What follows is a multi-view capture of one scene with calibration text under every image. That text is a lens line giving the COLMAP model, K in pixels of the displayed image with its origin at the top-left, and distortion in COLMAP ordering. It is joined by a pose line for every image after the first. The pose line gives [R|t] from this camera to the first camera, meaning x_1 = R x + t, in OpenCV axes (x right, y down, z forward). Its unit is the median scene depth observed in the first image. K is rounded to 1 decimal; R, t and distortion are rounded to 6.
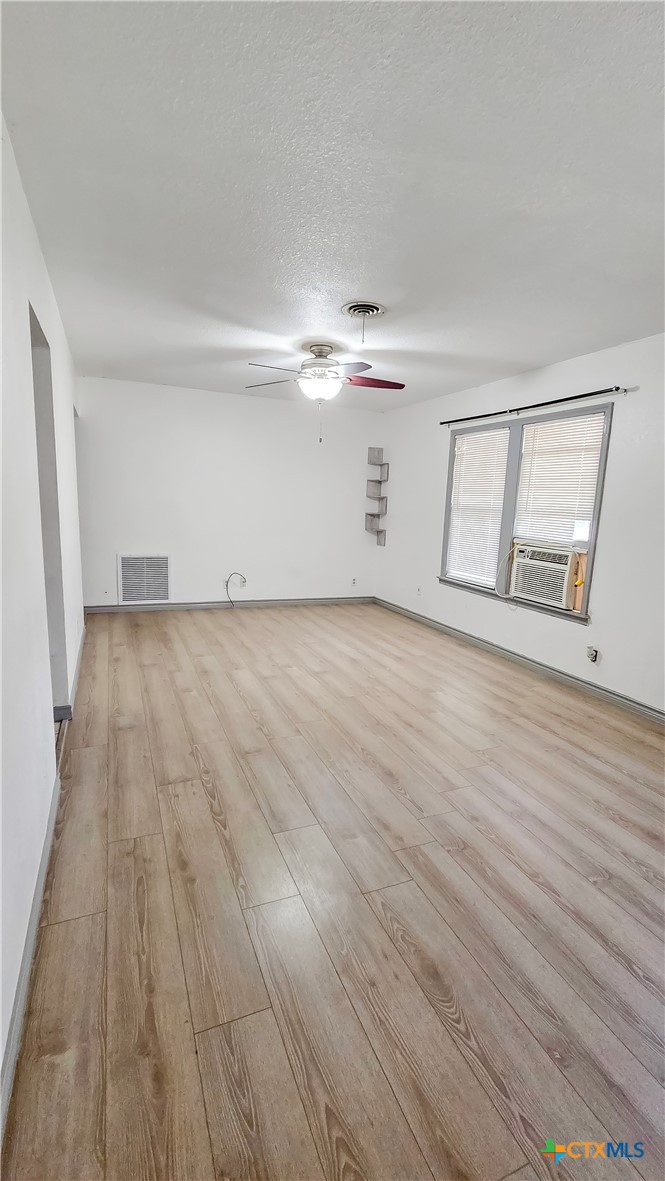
lens RADIAL K [[528.6, 0, 331.6], [0, 528.6, 586.8], [0, 0, 1]] dist [0.000412, -0.000174]
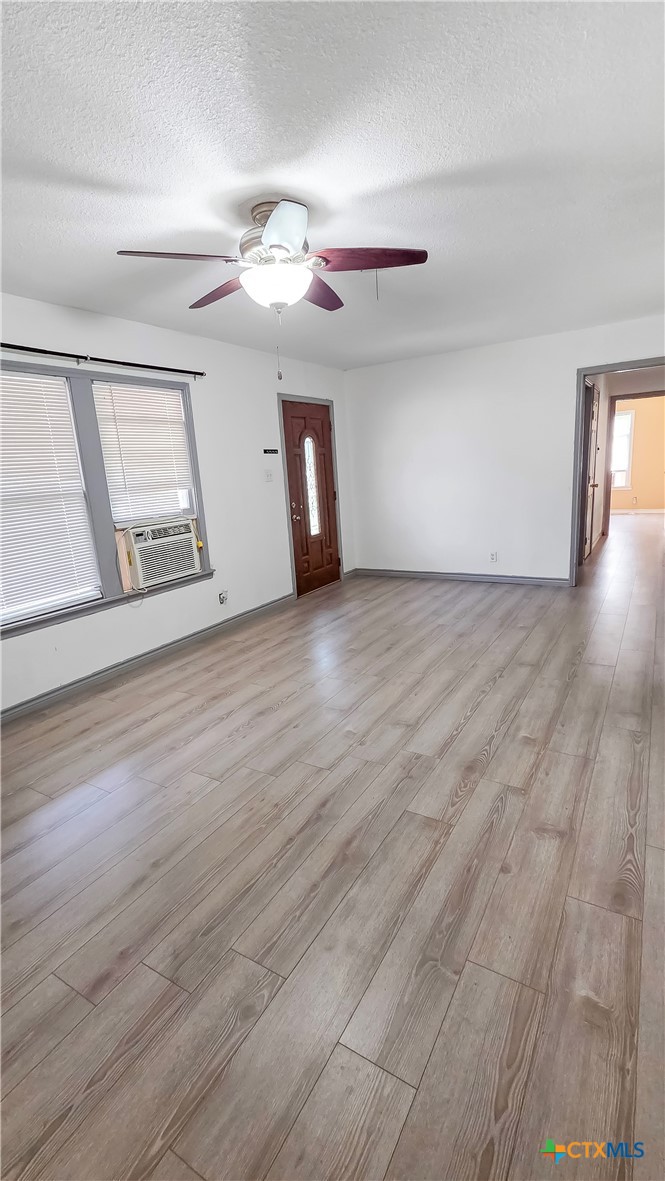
lens RADIAL K [[528.6, 0, 331.6], [0, 528.6, 586.8], [0, 0, 1]] dist [0.000412, -0.000174]
pose [[-0.591427, -0.180053, 0.786000, -0.566211], [0.175493, 0.922646, 0.343405, -0.250817], [-0.787030, 0.341036, -0.514079, 1.337126]]
